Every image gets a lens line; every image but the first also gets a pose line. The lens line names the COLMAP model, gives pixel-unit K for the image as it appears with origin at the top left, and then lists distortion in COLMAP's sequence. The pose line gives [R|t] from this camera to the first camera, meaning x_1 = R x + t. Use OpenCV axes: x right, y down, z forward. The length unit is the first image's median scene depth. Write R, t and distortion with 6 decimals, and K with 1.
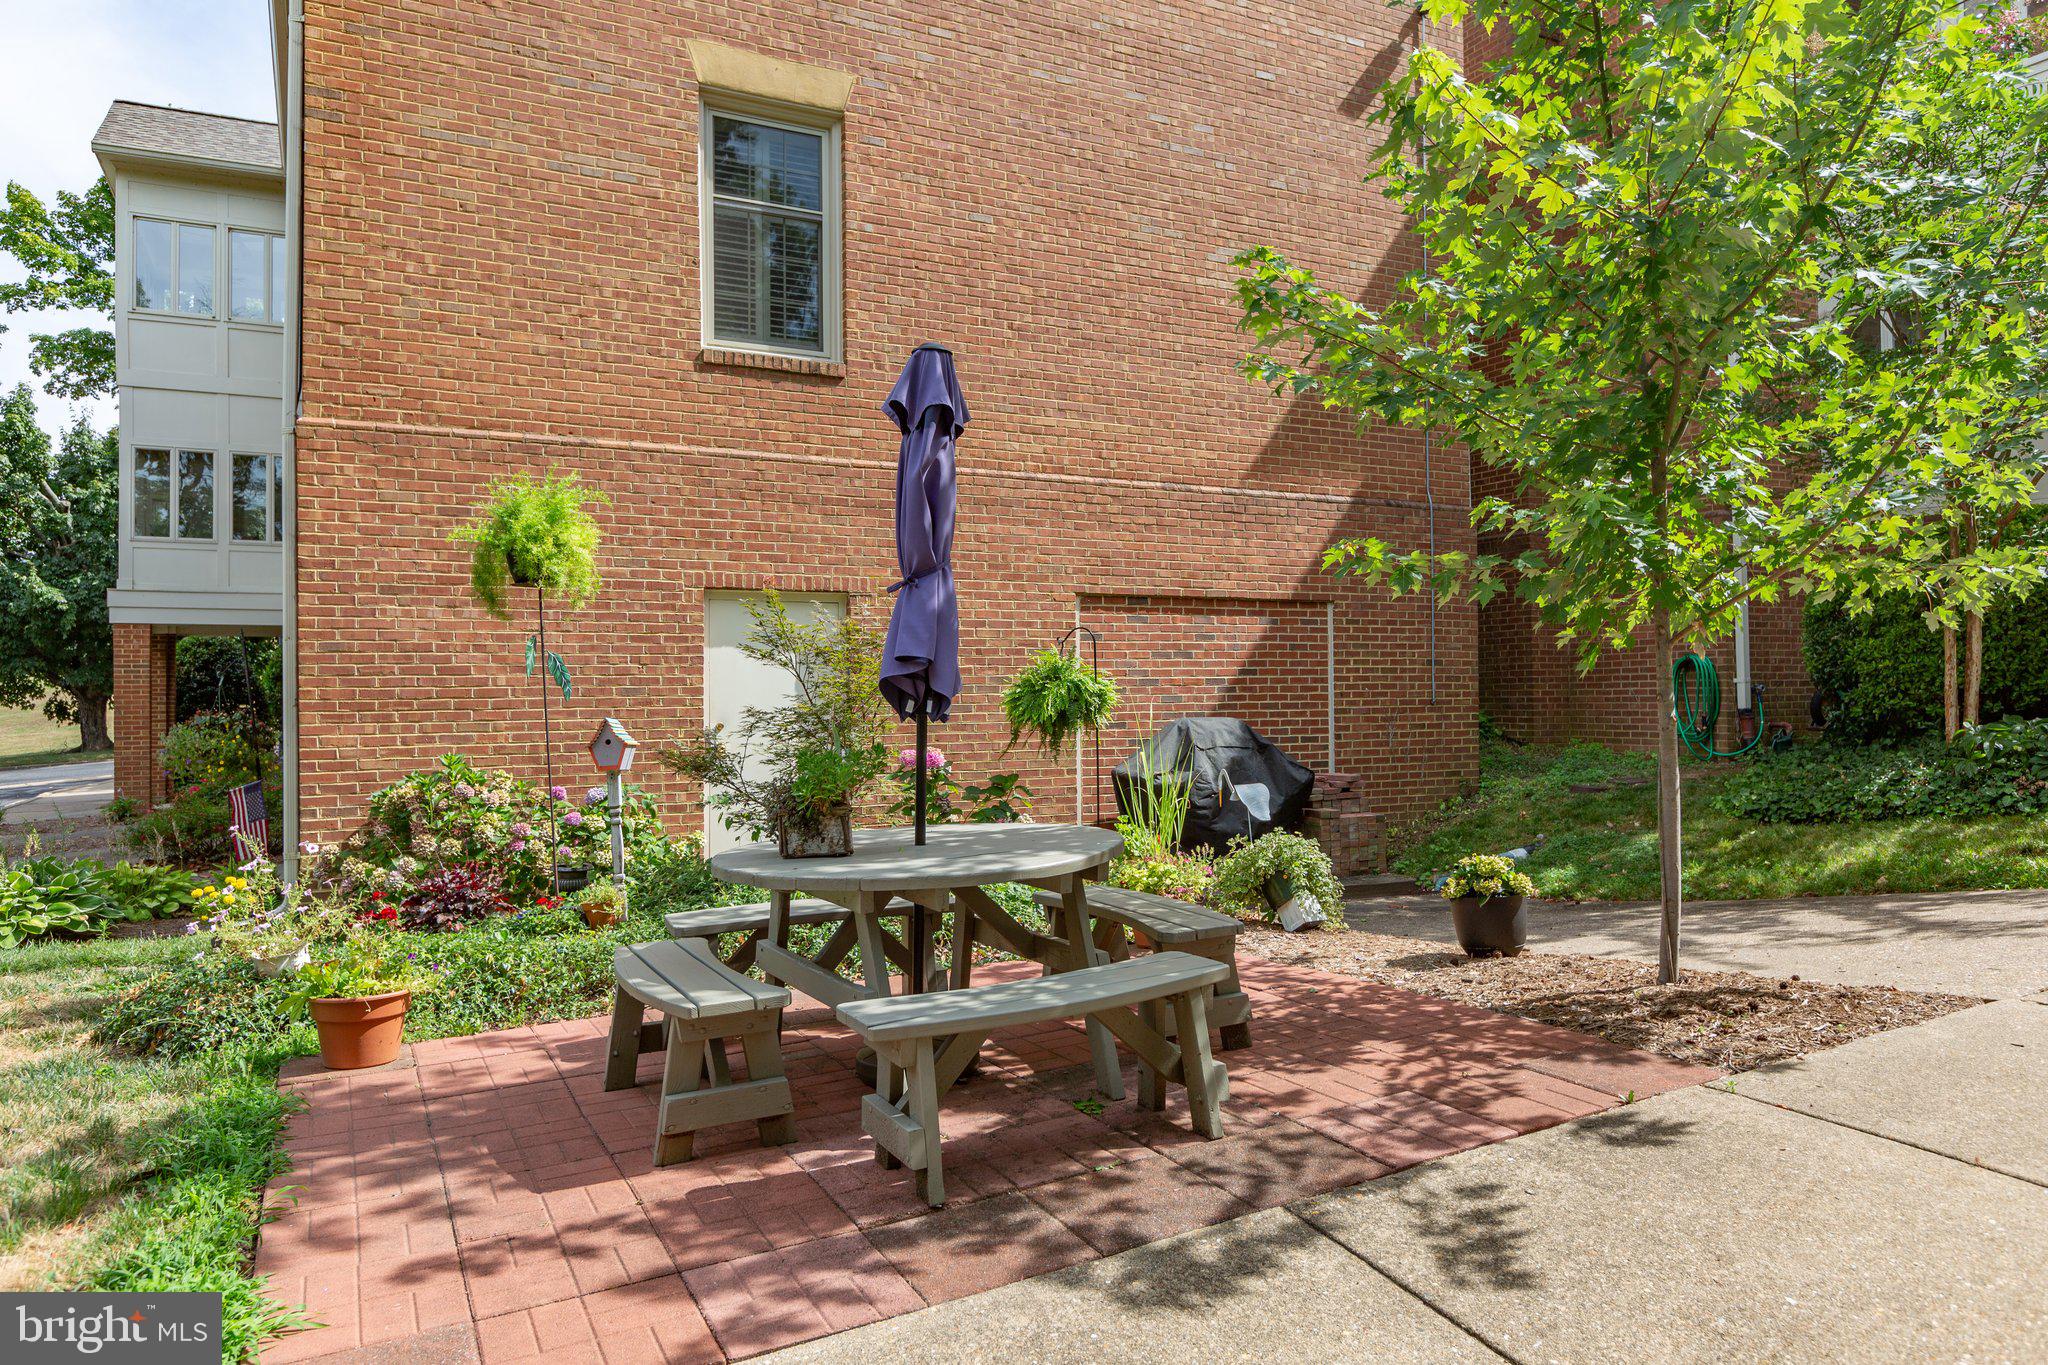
lens RADIAL K [[1338.5, 0, 1025.2], [0, 1338.5, 687.1], [0, 0, 1]] dist [-0.003954, -0.004892]
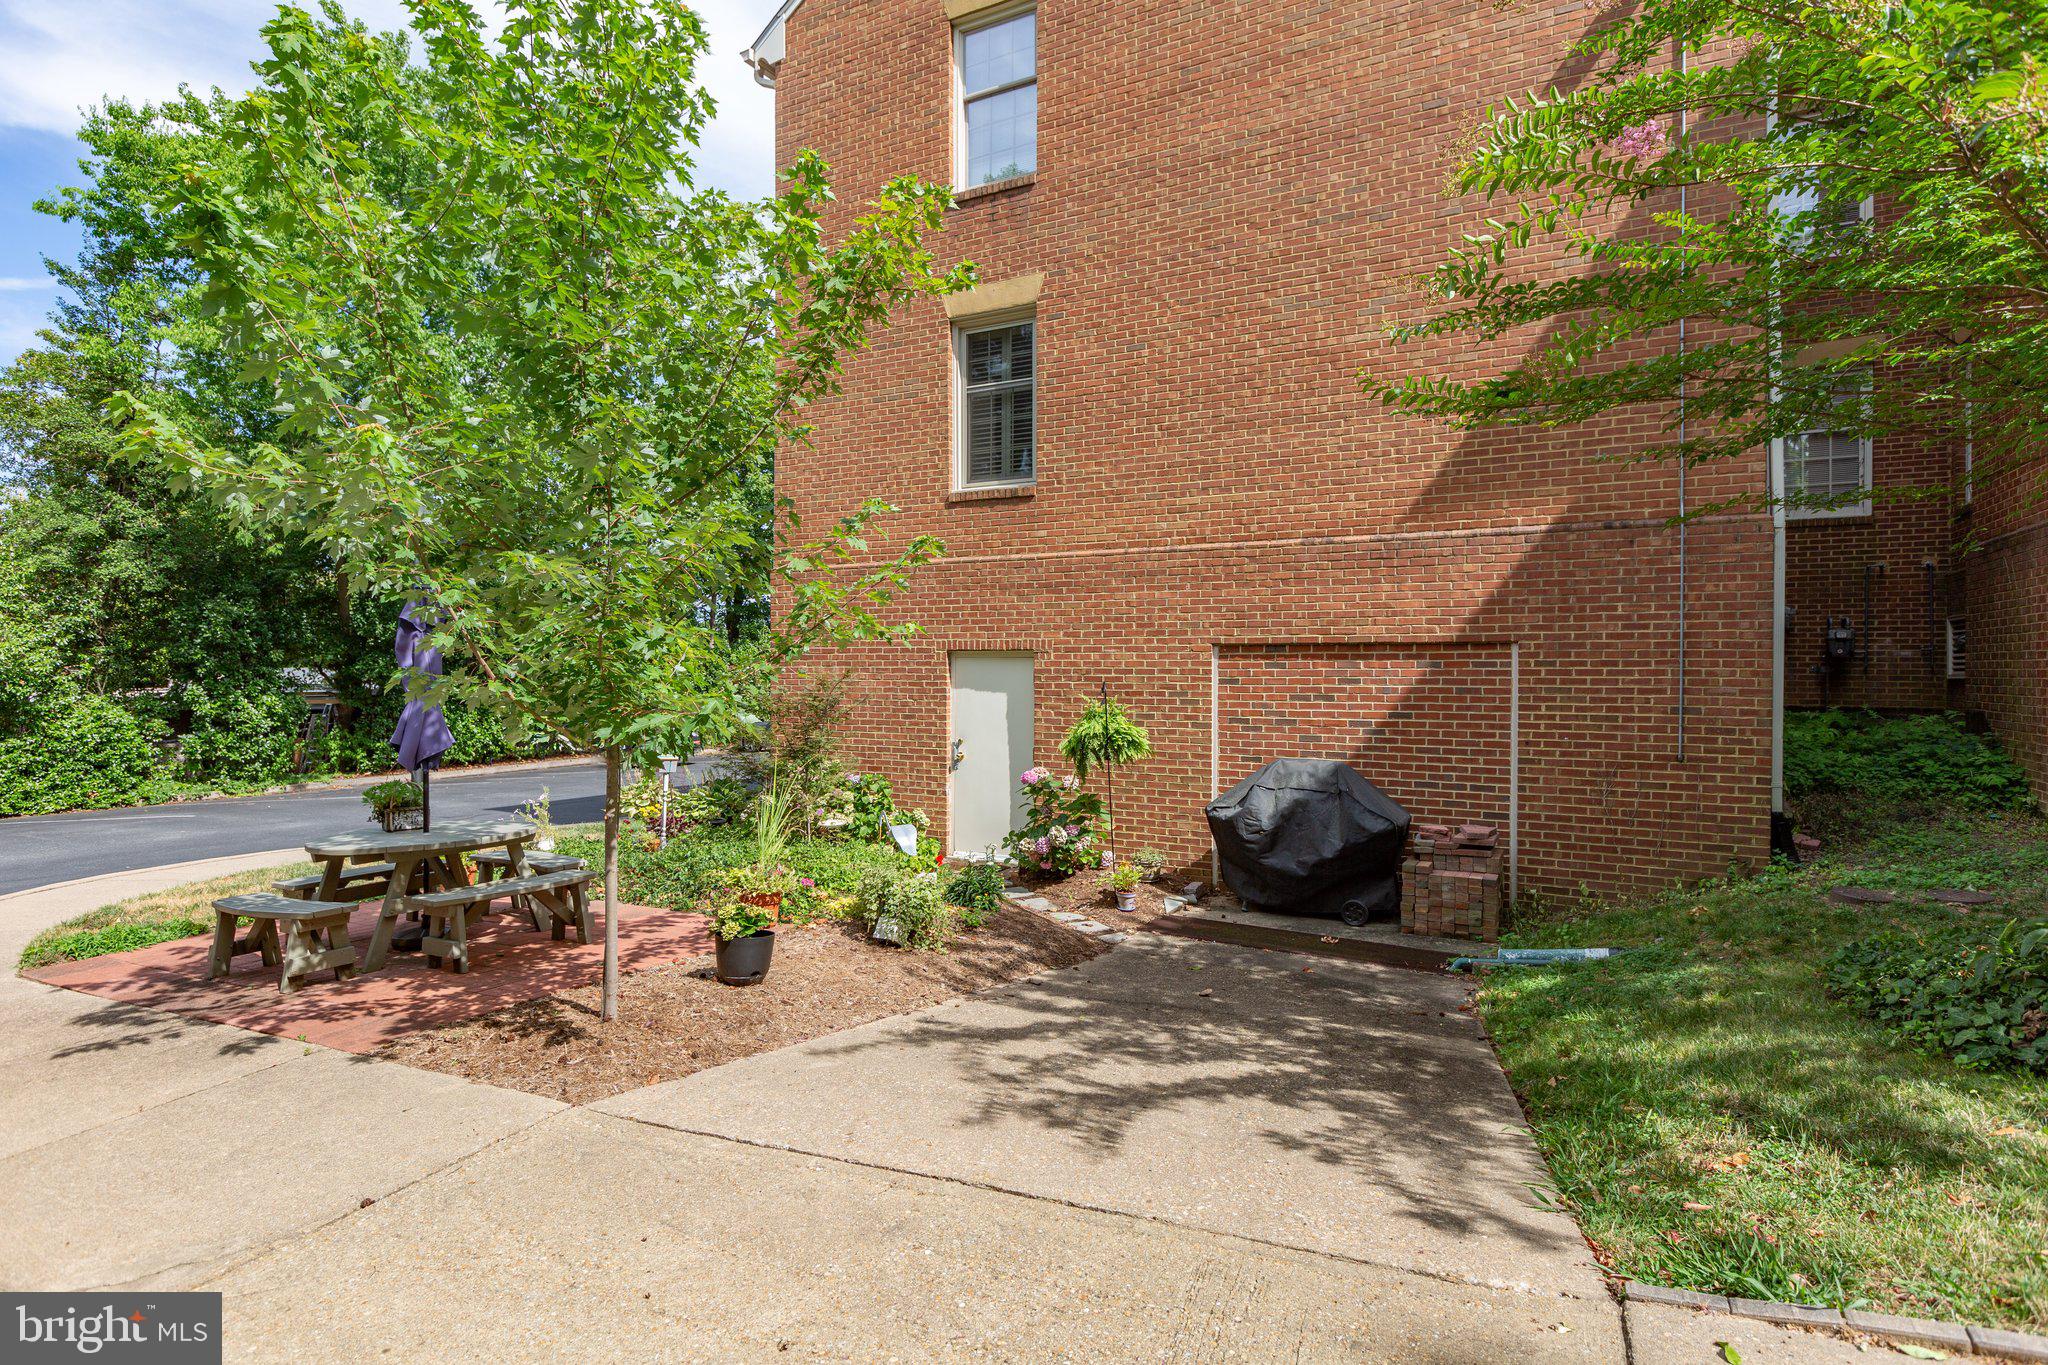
lens RADIAL K [[1052.5, 0, 1022.2], [0, 1052.5, 671.7], [0, 0, 1]] dist [0.001699, 0.000267]
pose [[0.562534, 0.014141, -0.826653, 0.689471], [0.000199, 0.999851, 0.017239, -0.060479], [0.826774, -0.009862, 0.562447, 0.335962]]
